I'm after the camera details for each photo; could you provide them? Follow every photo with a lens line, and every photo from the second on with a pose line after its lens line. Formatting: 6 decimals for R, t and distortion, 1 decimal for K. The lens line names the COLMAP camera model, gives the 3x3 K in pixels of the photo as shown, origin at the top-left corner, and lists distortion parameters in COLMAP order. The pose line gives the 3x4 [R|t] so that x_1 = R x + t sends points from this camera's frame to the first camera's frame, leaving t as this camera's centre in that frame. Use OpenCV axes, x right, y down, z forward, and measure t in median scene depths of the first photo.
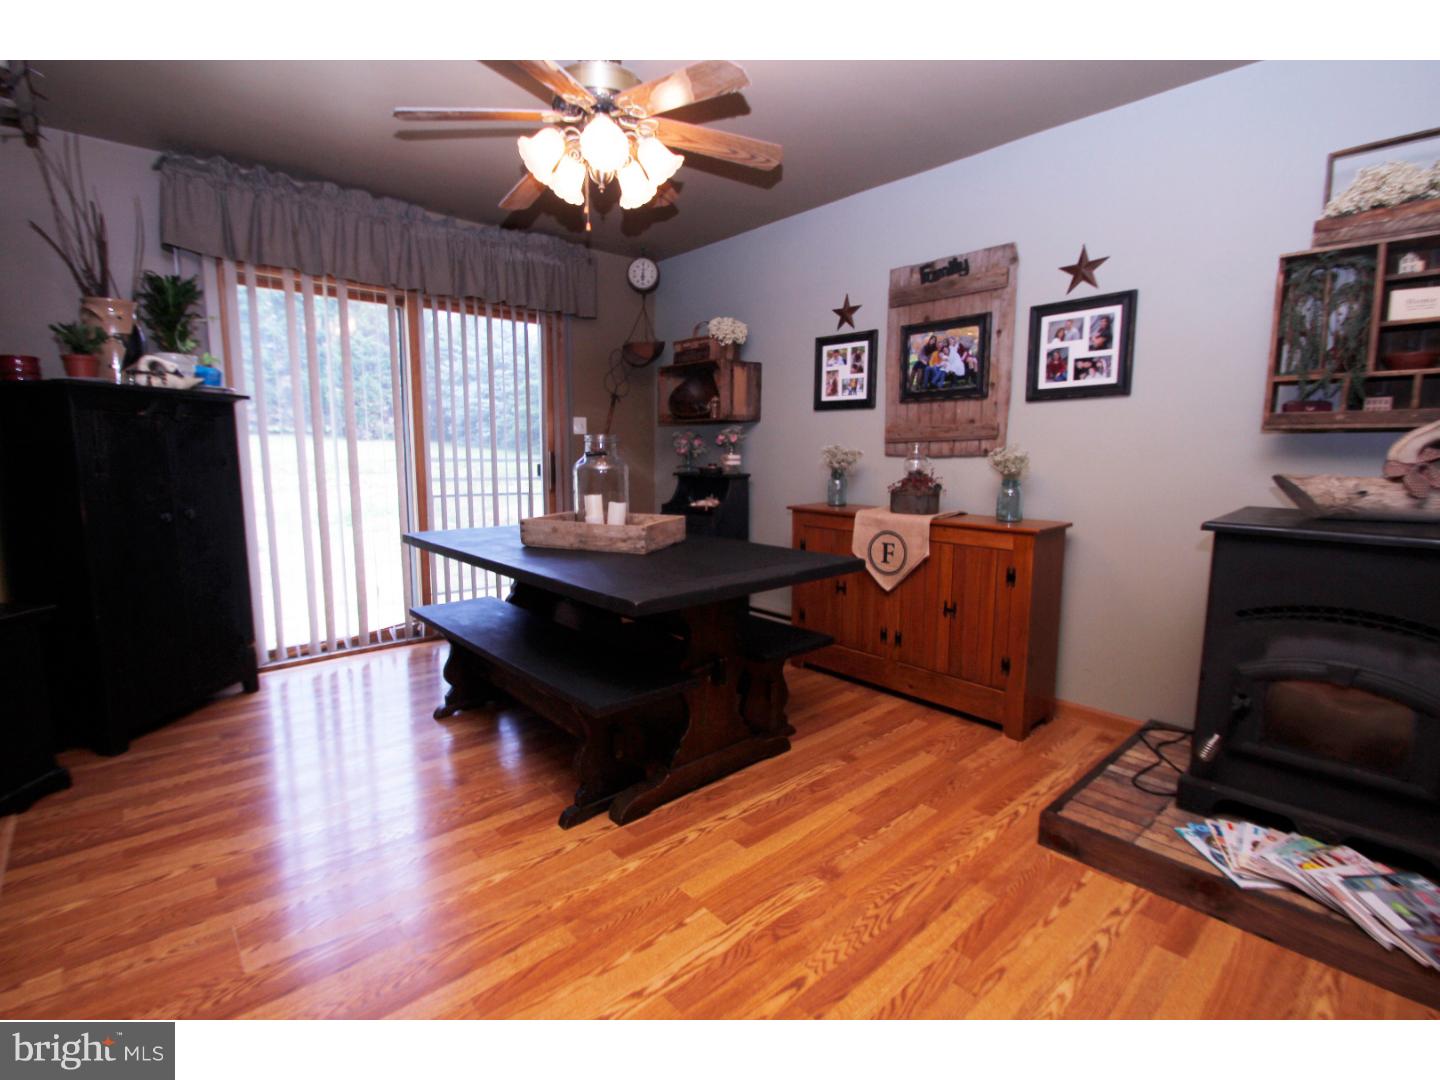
lens RADIAL K [[663.8, 0, 708.7], [0, 663.8, 535.3], [0, 0, 1]] dist [0.013109, -0.018043]
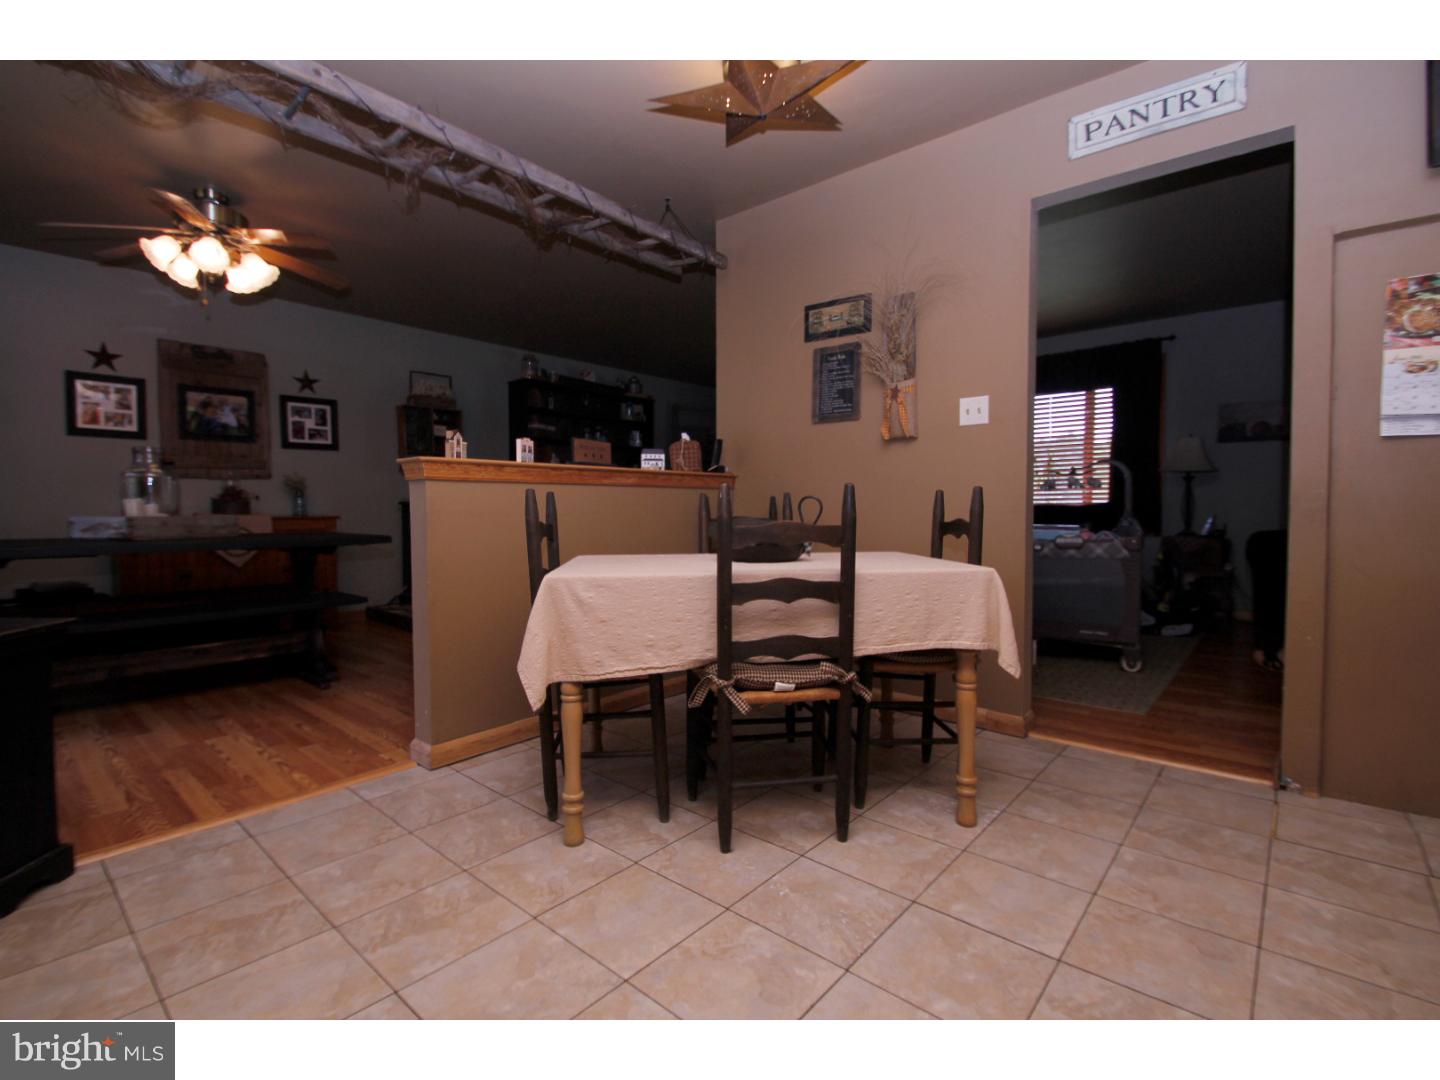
lens RADIAL K [[663.8, 0, 708.7], [0, 663.8, 535.3], [0, 0, 1]] dist [0.013109, -0.018043]
pose [[-0.131785, -0.045677, 0.990225, -1.304349], [0.130303, 0.989472, 0.062984, 0.054674], [-0.982677, 0.137329, -0.124446, 0.148849]]
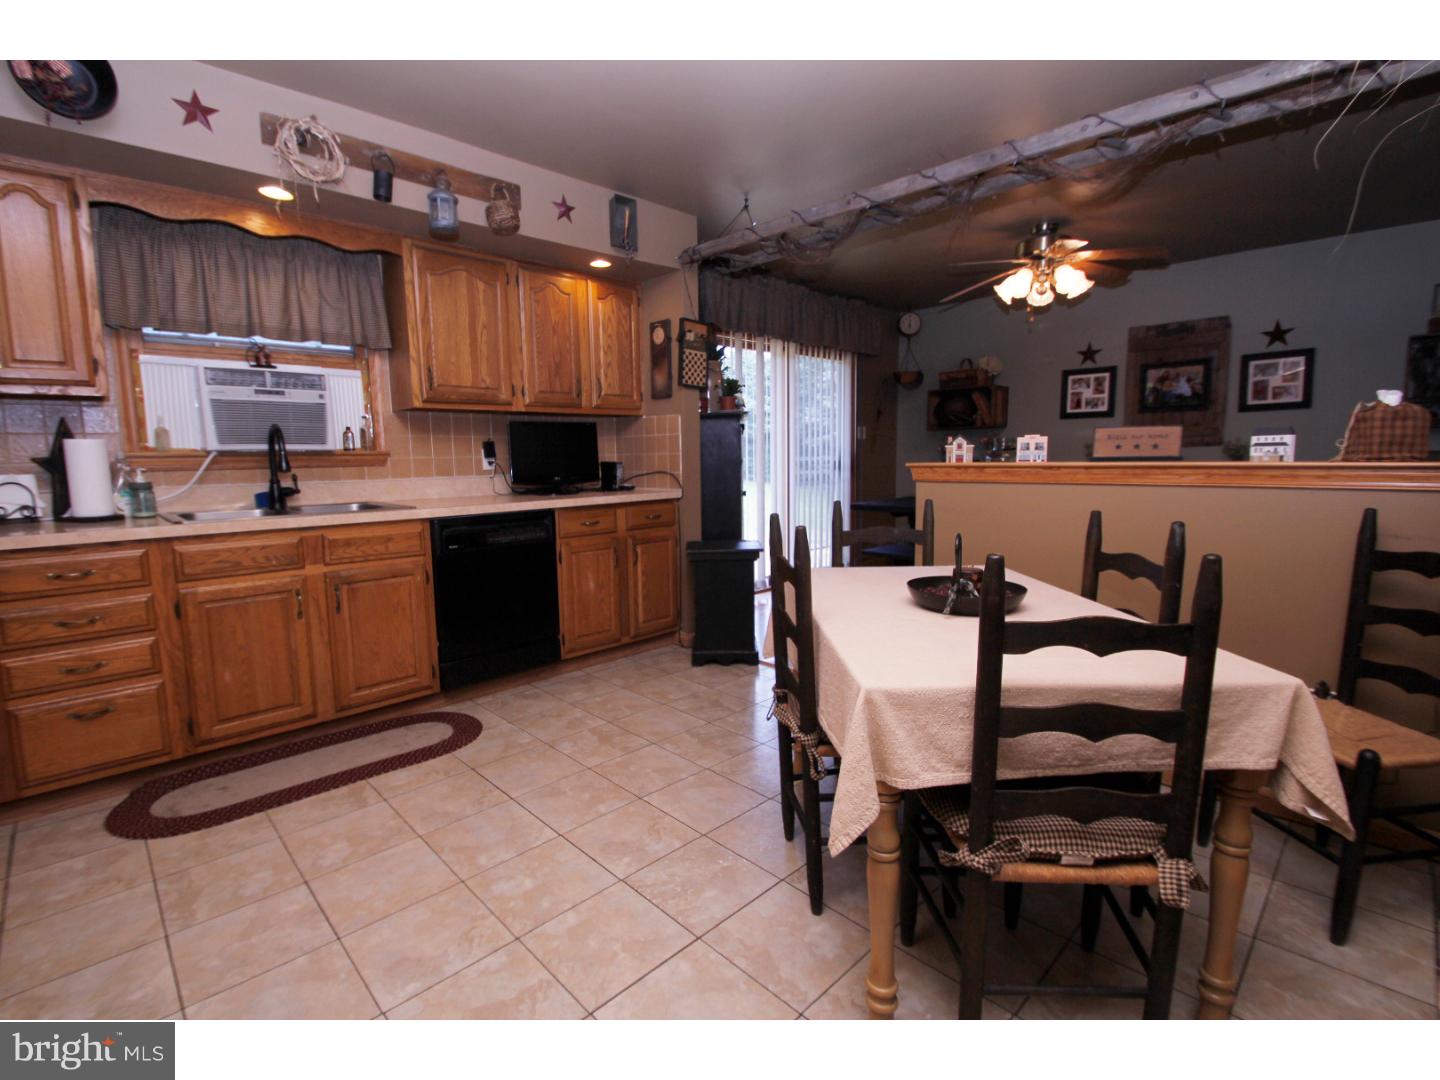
lens RADIAL K [[663.8, 0, 708.7], [0, 663.8, 535.3], [0, 0, 1]] dist [0.013109, -0.018043]
pose [[0.998289, -0.029813, 0.050306, -0.860570], [0.030210, 0.999518, -0.007150, 0.069843], [-0.050069, 0.008657, 0.998708, -0.531188]]
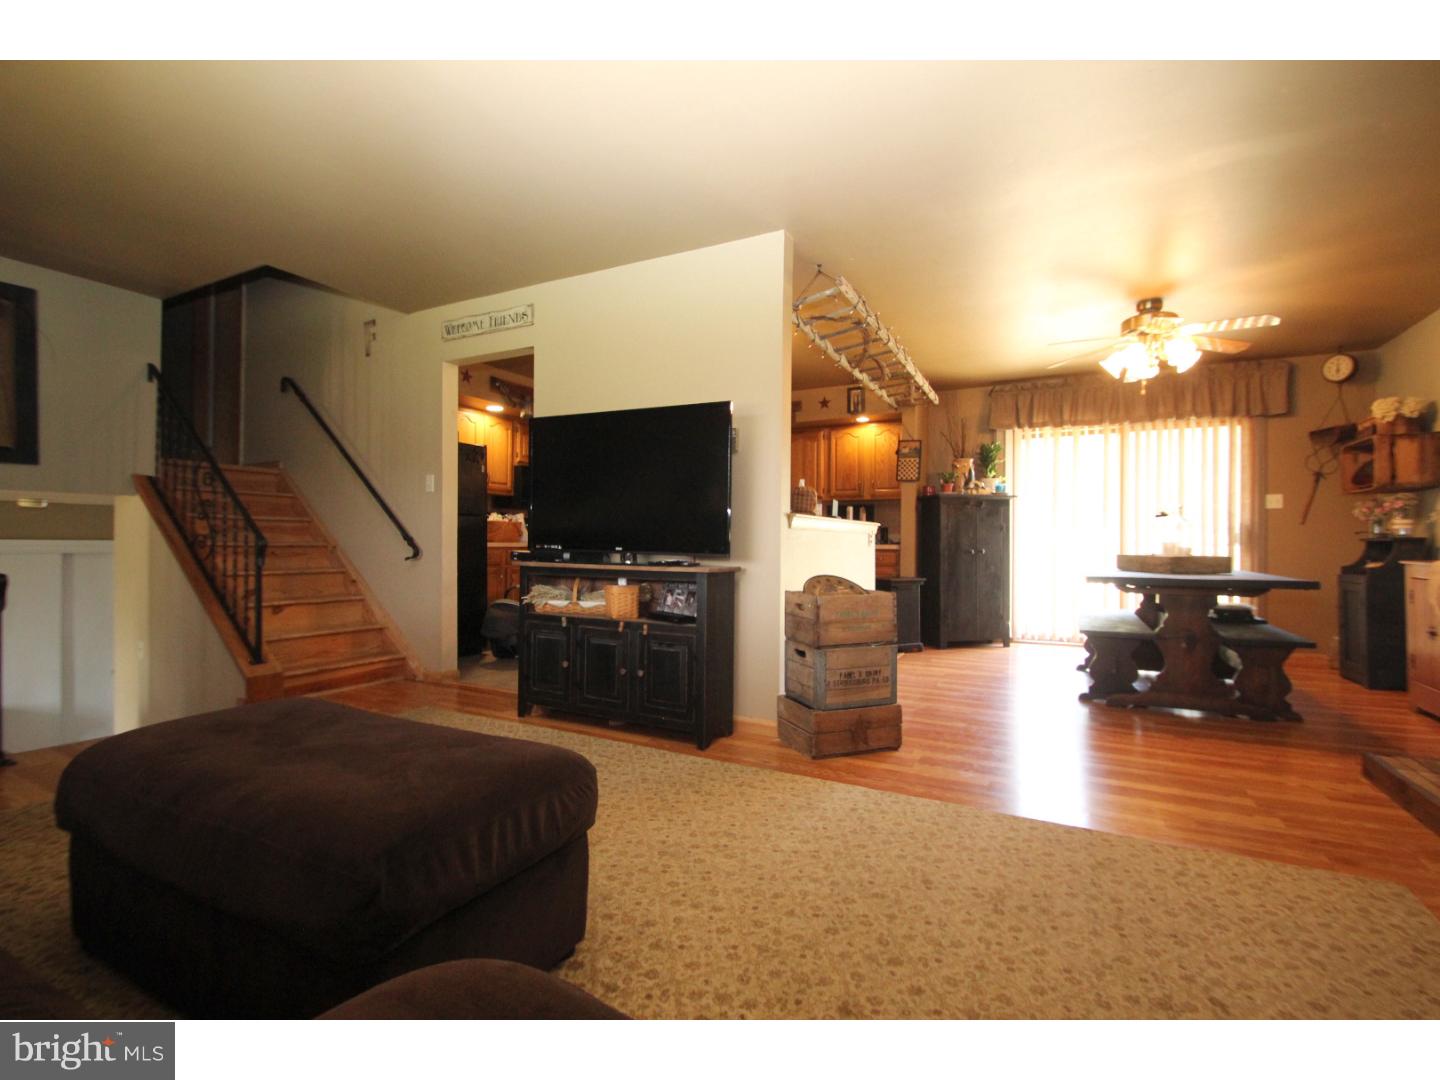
lens RADIAL K [[663.8, 0, 708.7], [0, 663.8, 535.3], [0, 0, 1]] dist [0.013109, -0.018043]
pose [[0.349316, -0.013568, -0.936907, 0.846334], [-0.127439, 0.989916, -0.061850, 0.147303], [0.928298, 0.141004, 0.344064, -0.521638]]
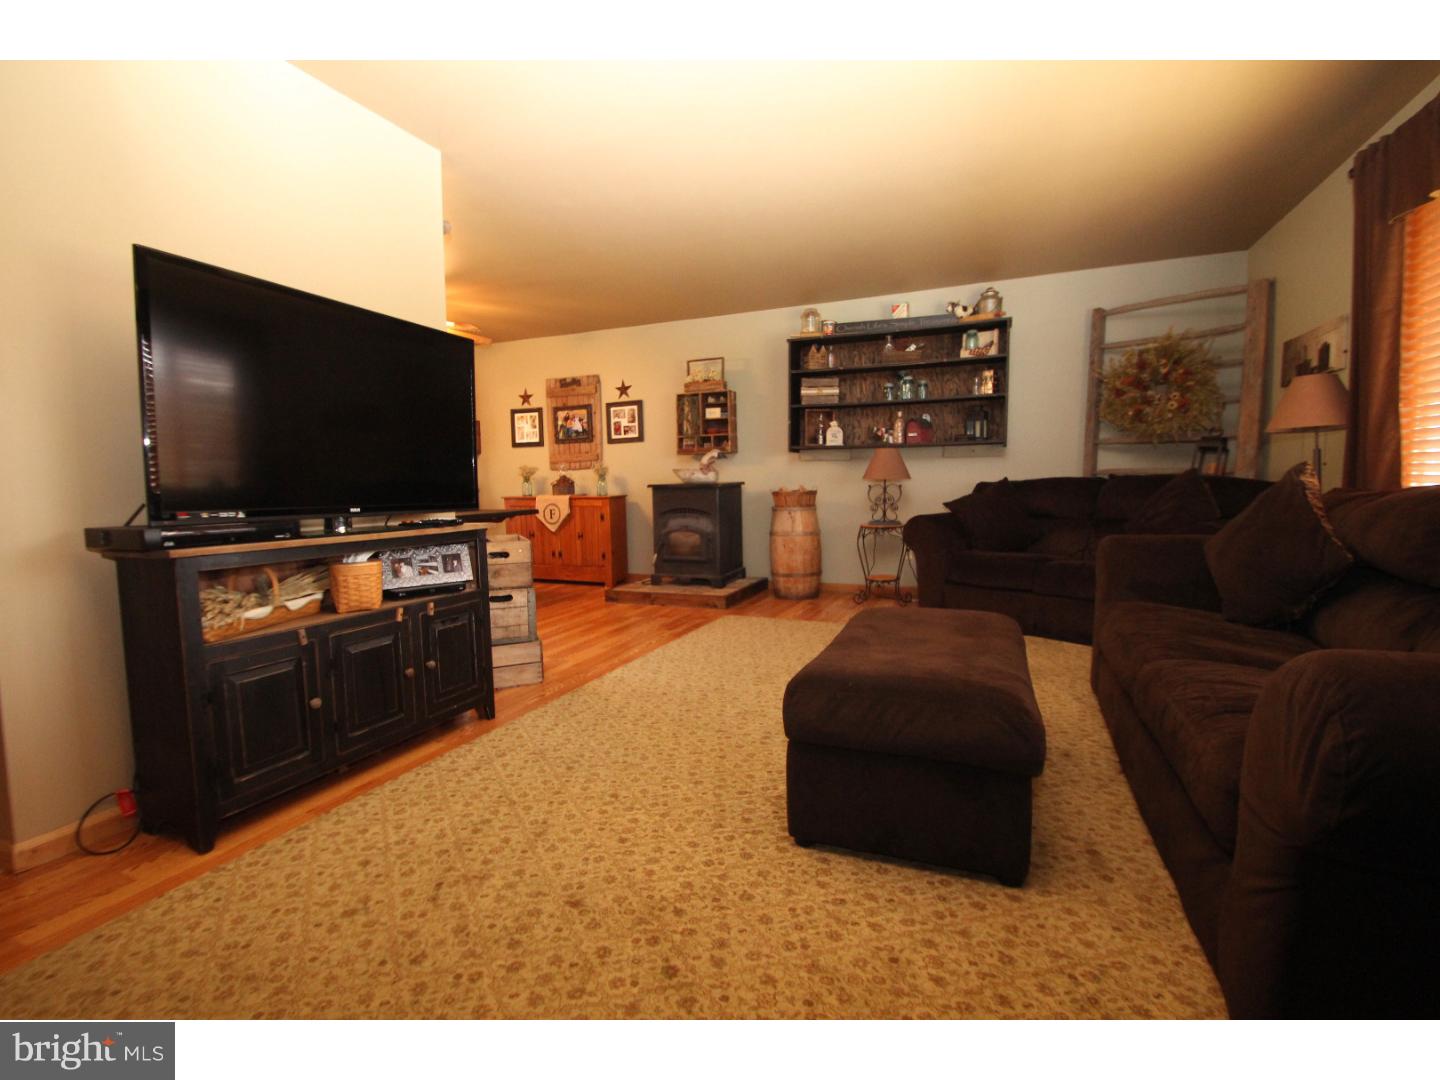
lens RADIAL K [[663.8, 0, 708.7], [0, 663.8, 535.3], [0, 0, 1]] dist [0.013109, -0.018043]
pose [[0.905394, -0.054366, 0.421078, -0.173470], [0.076352, 0.996448, -0.035518, 0.205128], [-0.417651, 0.064308, 0.906329, -1.114450]]
